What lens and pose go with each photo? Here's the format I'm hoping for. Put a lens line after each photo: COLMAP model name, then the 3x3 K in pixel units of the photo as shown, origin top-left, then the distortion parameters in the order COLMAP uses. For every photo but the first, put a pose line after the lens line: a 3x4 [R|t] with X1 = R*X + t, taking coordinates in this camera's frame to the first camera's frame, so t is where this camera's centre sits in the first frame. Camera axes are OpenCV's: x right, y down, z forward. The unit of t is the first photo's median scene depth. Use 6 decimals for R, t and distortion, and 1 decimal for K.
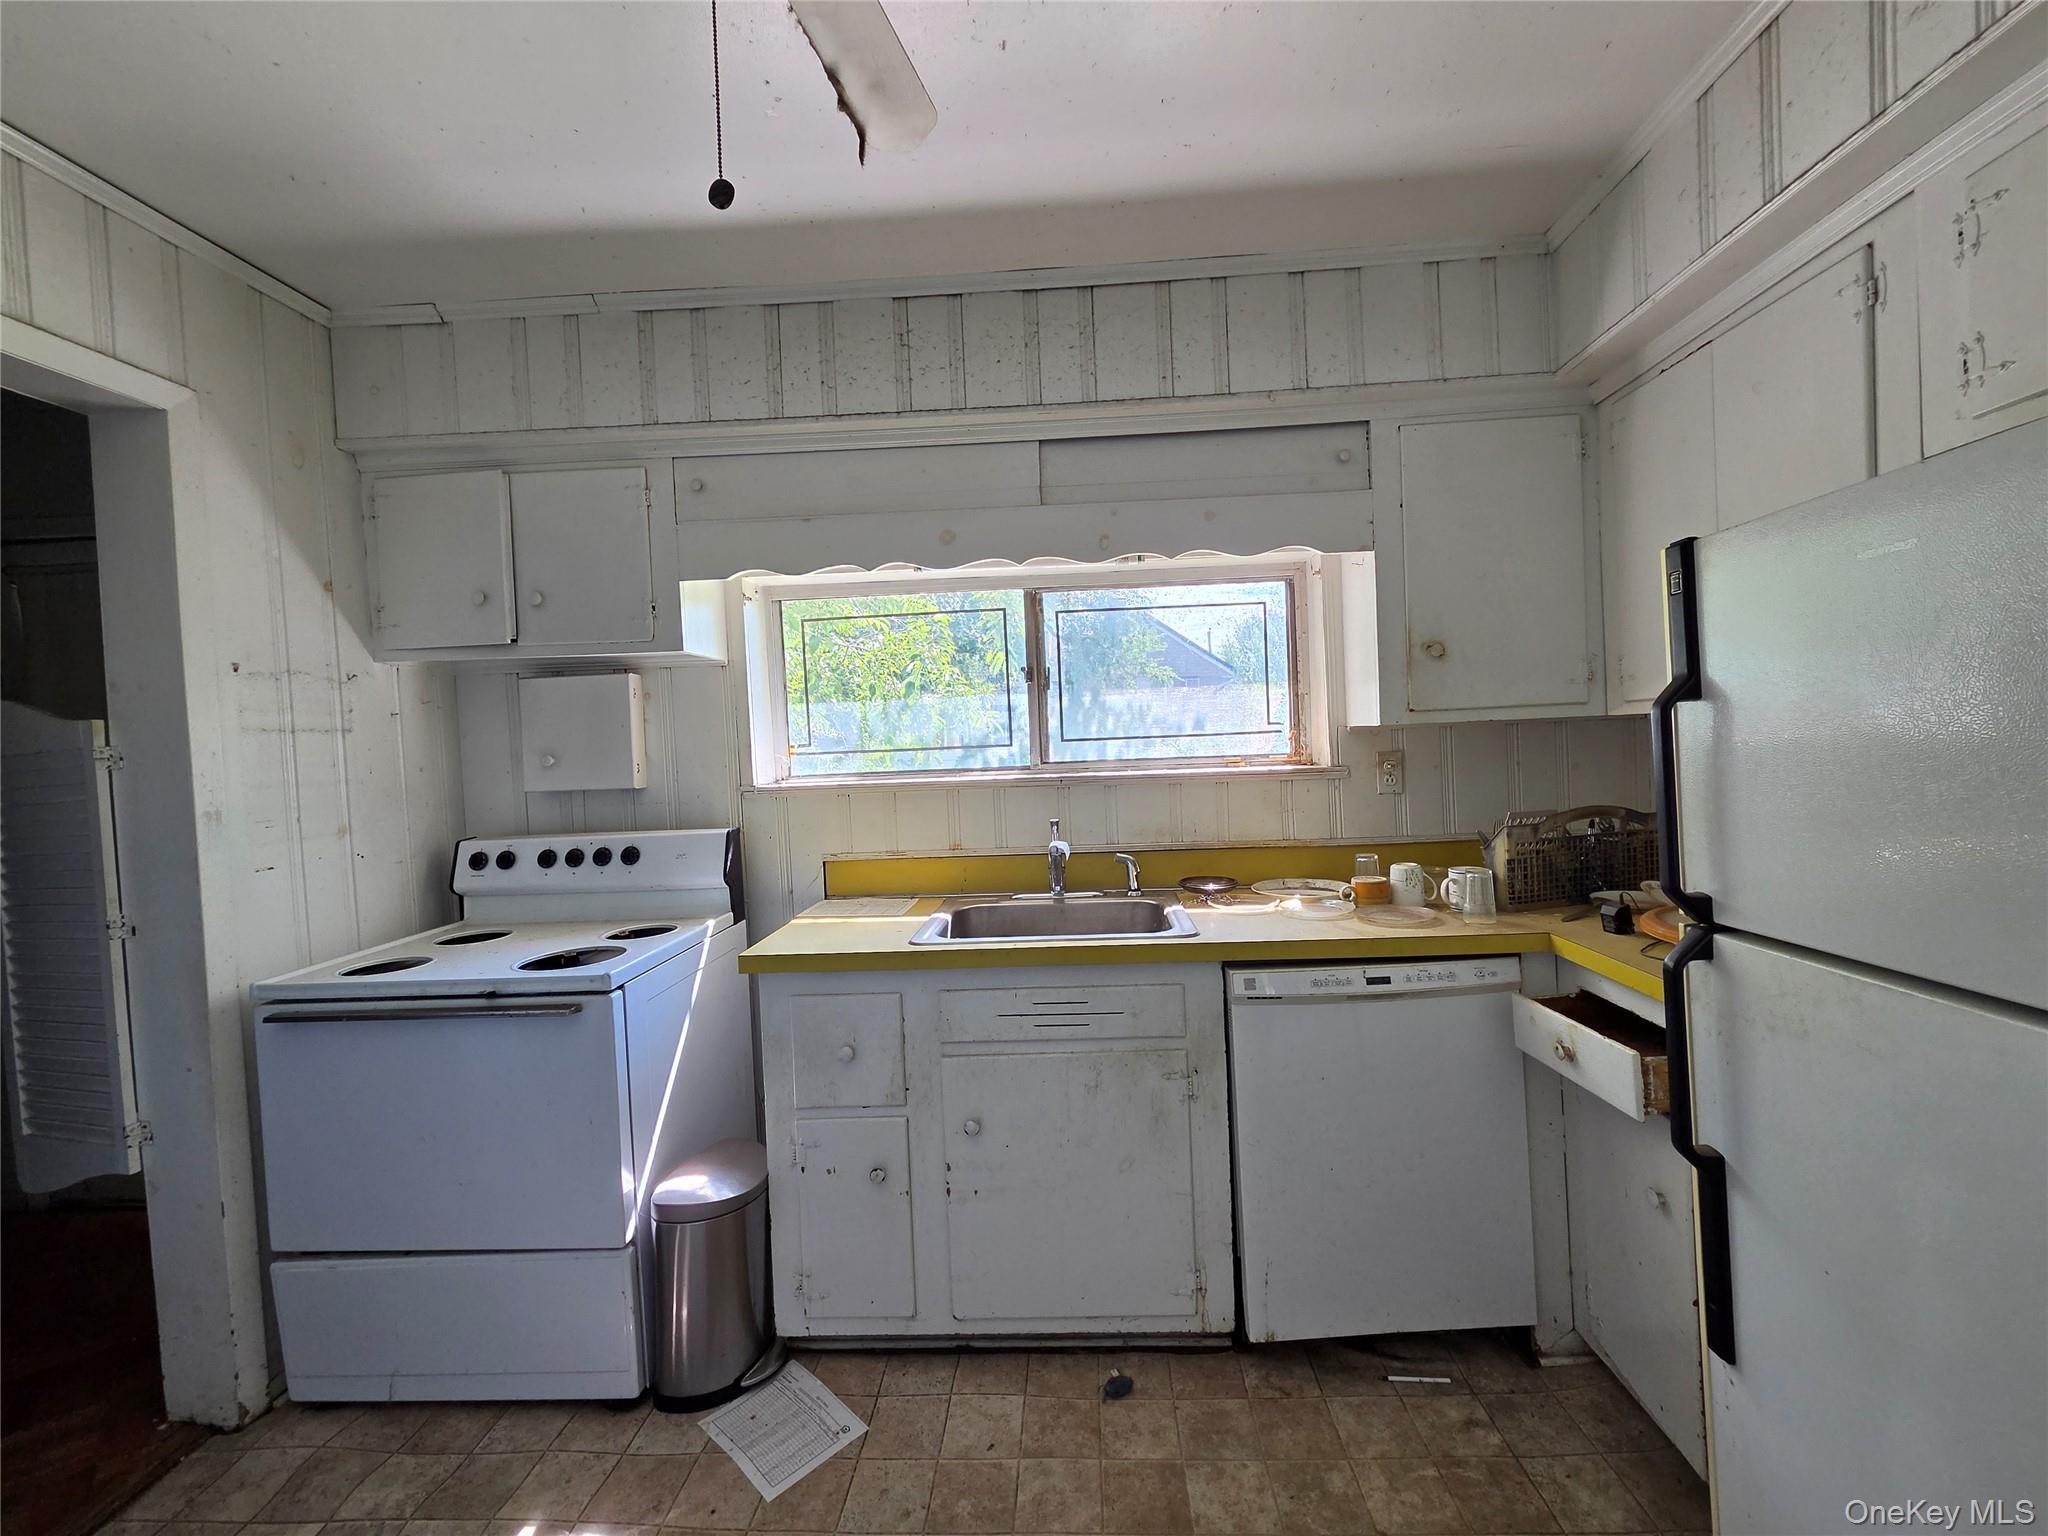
lens RADIAL K [[832.4, 0, 1041.3], [0, 832.4, 759.7], [0, 0, 1]] dist [0.001844, -0.002766]
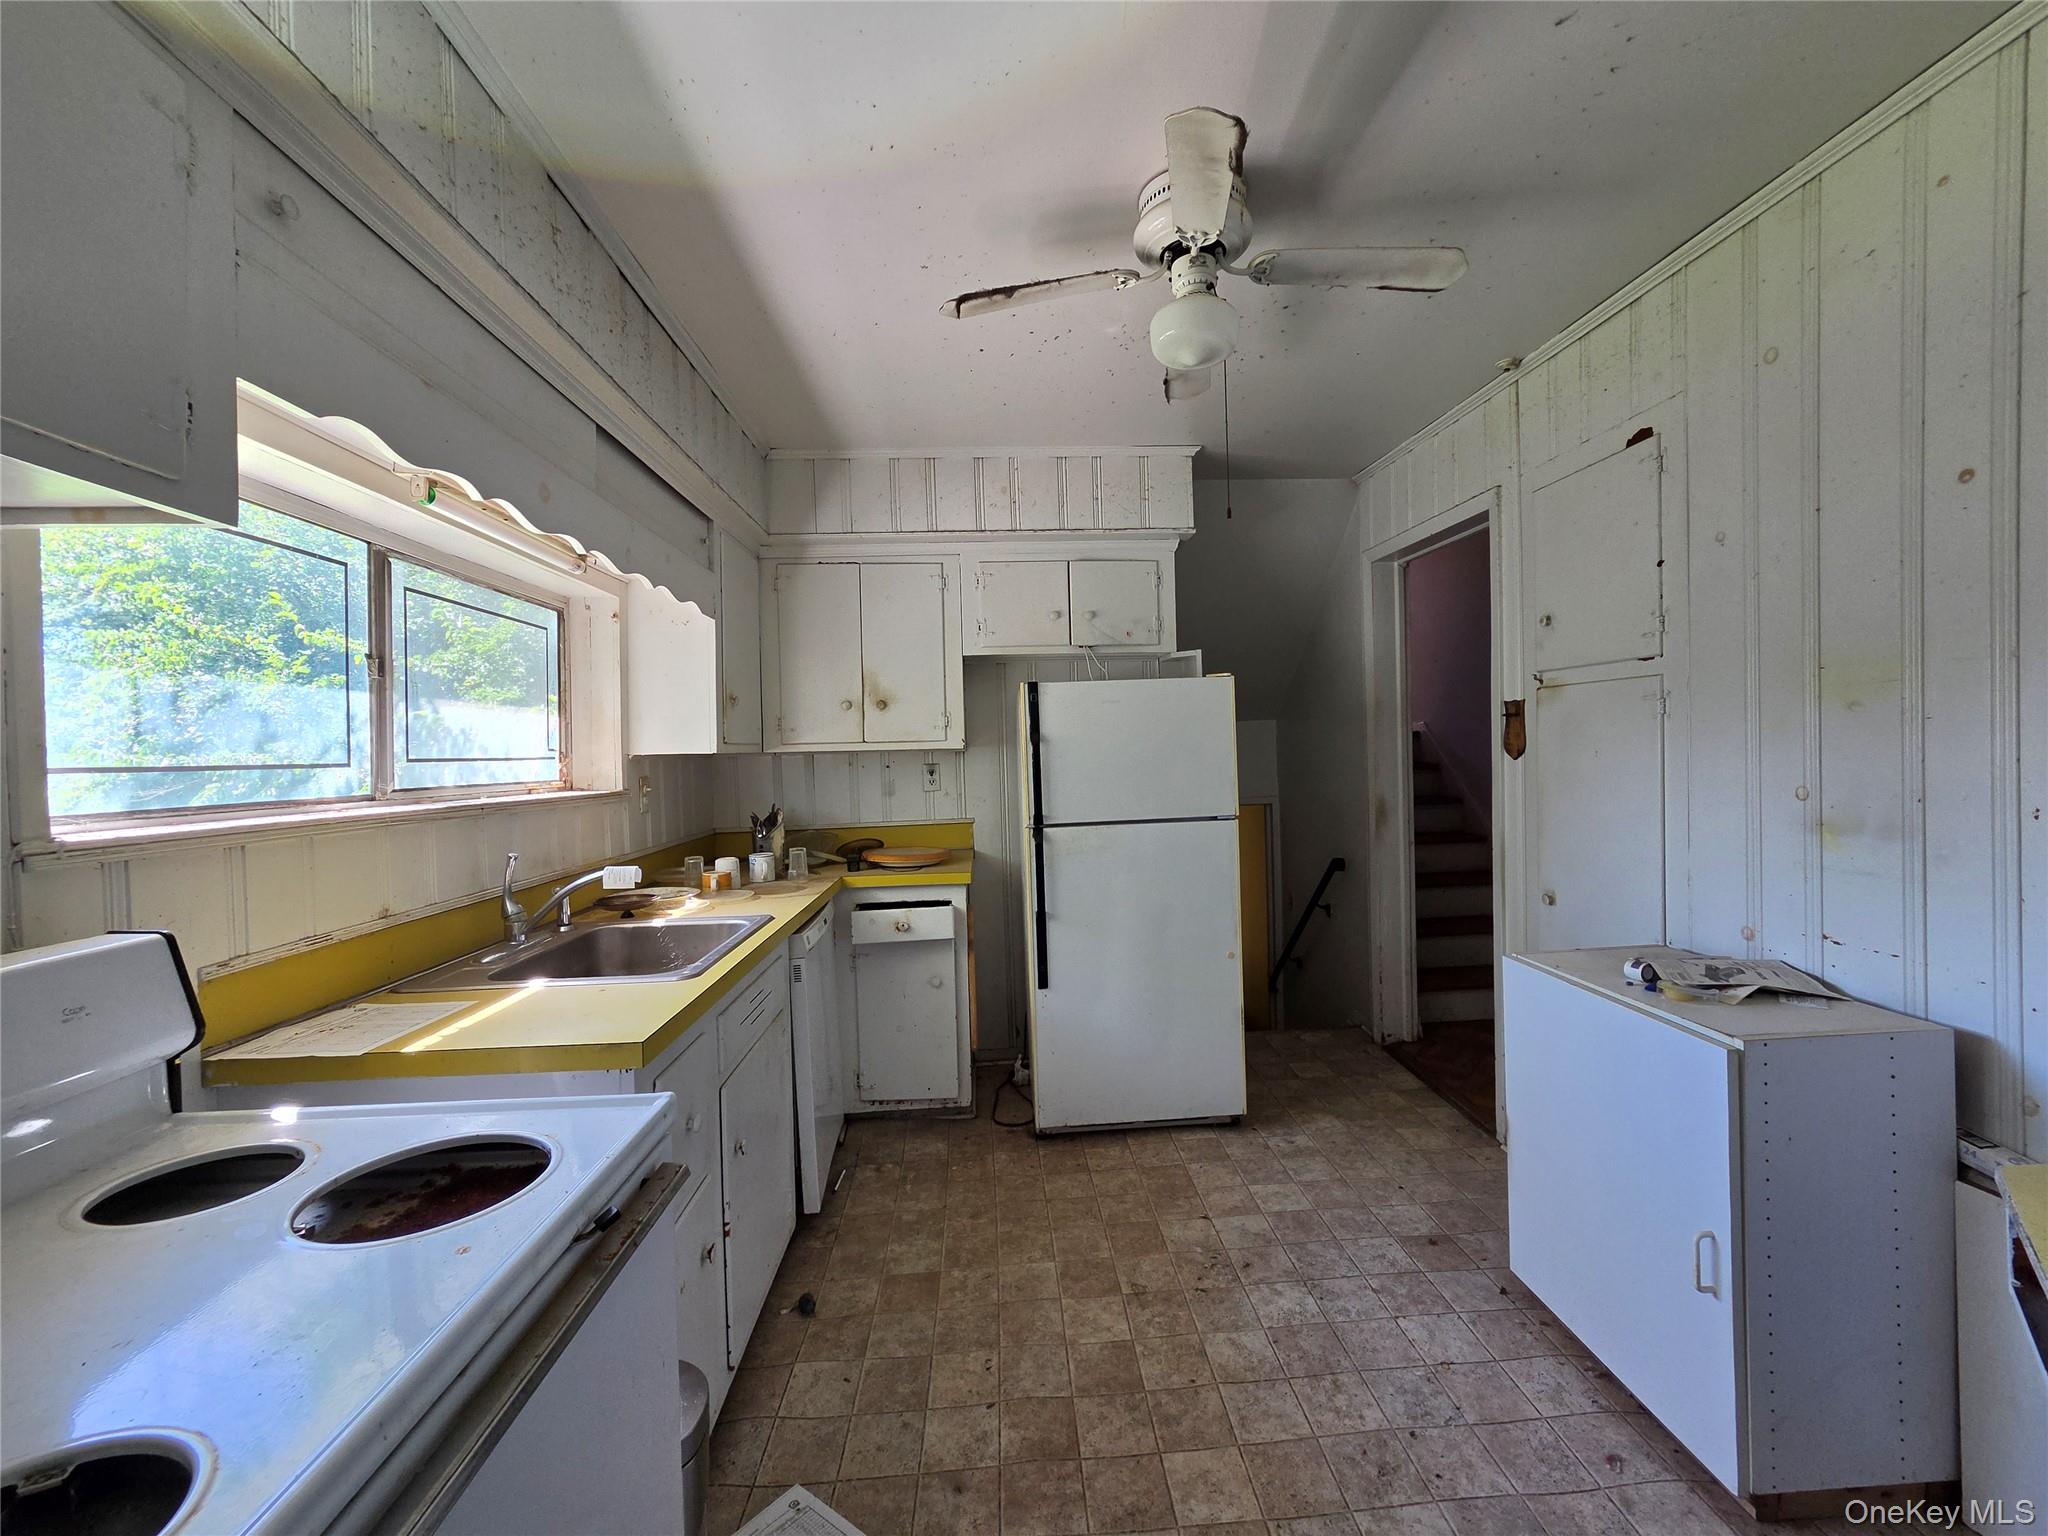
lens RADIAL K [[853.4, 0, 1029.9], [0, 853.4, 762.5], [0, 0, 1]] dist [-0.001170, -0.000240]
pose [[-0.096086, 0.032309, 0.994848, -1.004574], [0.048464, 0.998439, -0.027745, 0.034139], [-0.994192, 0.045549, -0.097502, 0.667590]]
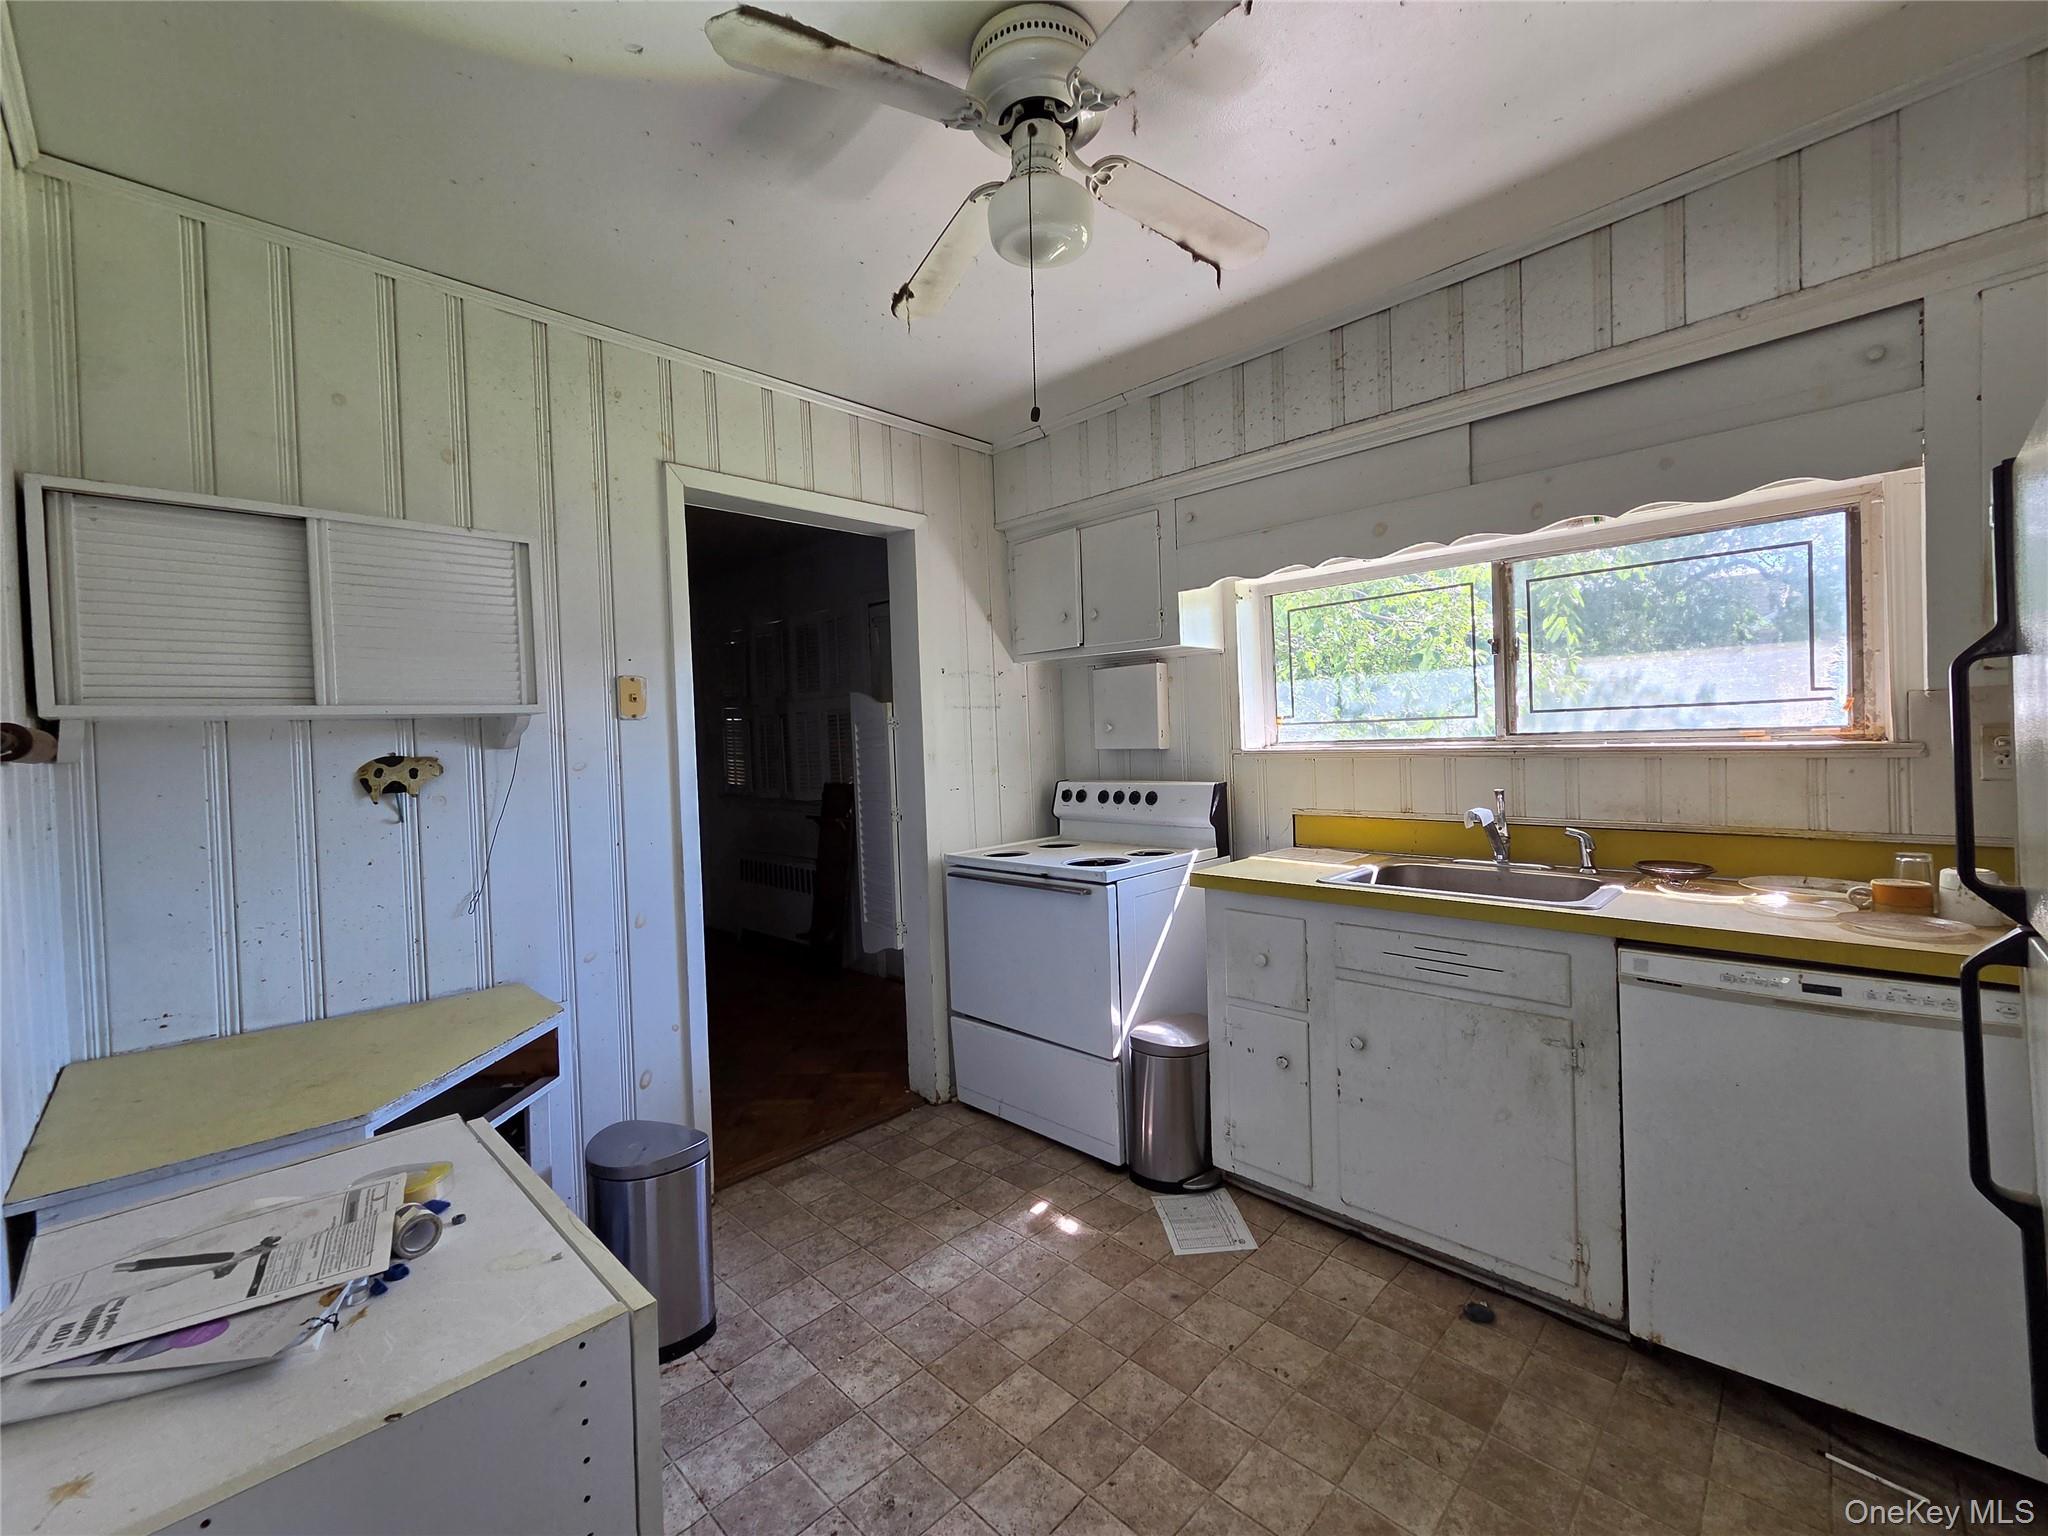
lens RADIAL K [[832.4, 0, 1060.9], [0, 832.4, 753.6], [0, 0, 1]] dist [0.001844, -0.002766]
pose [[0.755551, 0.027524, -0.654512, 0.318693], [-0.012997, 0.999550, 0.027030, 0.009391], [0.654961, -0.011916, 0.755569, -0.132838]]
